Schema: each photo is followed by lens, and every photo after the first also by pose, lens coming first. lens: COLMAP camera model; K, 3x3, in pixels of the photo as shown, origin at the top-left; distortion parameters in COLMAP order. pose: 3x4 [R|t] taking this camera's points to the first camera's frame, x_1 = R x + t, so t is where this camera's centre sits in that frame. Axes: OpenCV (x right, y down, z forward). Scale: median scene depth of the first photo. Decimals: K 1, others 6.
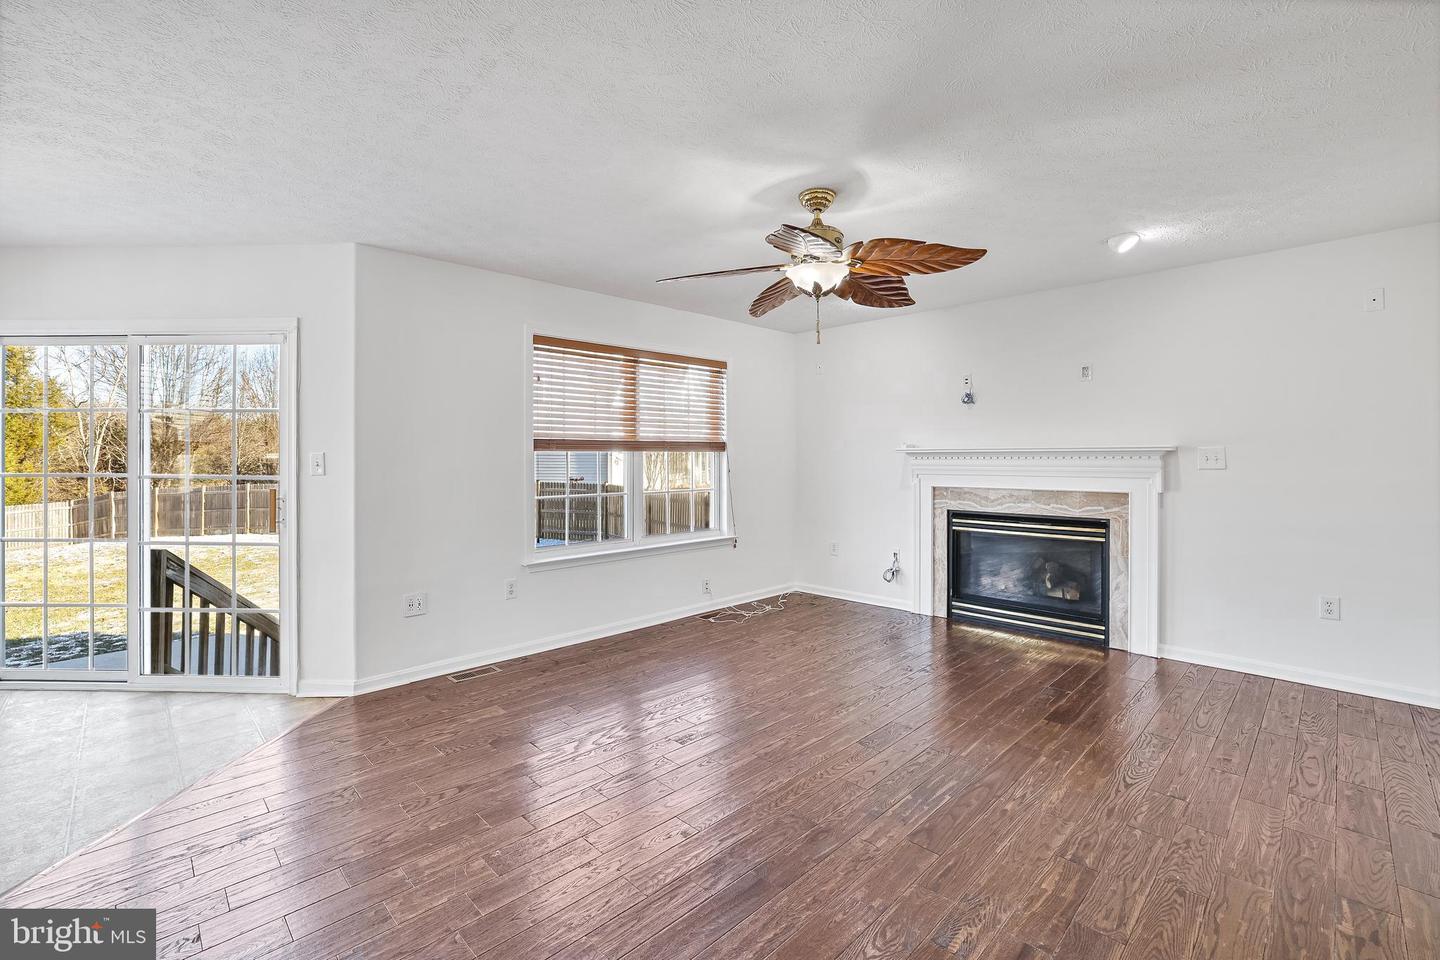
lens RADIAL K [[627.0, 0, 723.9], [0, 627.0, 455.0], [0, 0, 1]] dist [-0.045402, 0.014937]
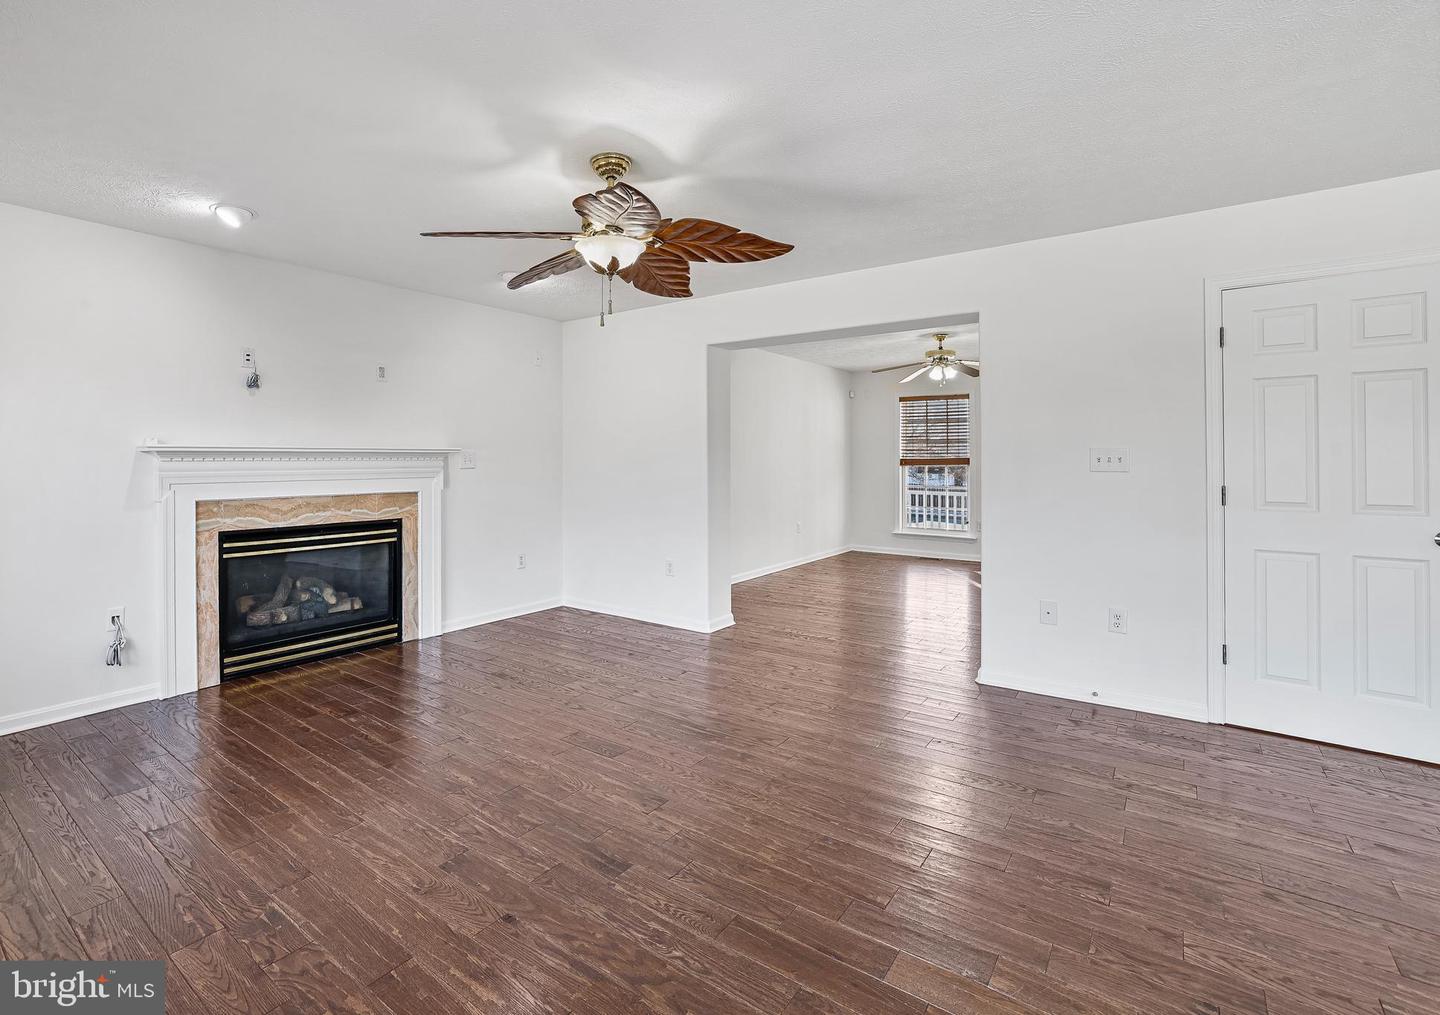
lens RADIAL K [[664.9, 0, 666.3], [0, 664.9, 456.0], [0, 0, 1]] dist [-0.020205, 0.000575]
pose [[-0.113727, 0.007741, 0.993482, -0.529781], [-0.001436, 0.999967, -0.007956, 0.007449], [-0.993511, -0.002332, -0.113712, 0.681583]]
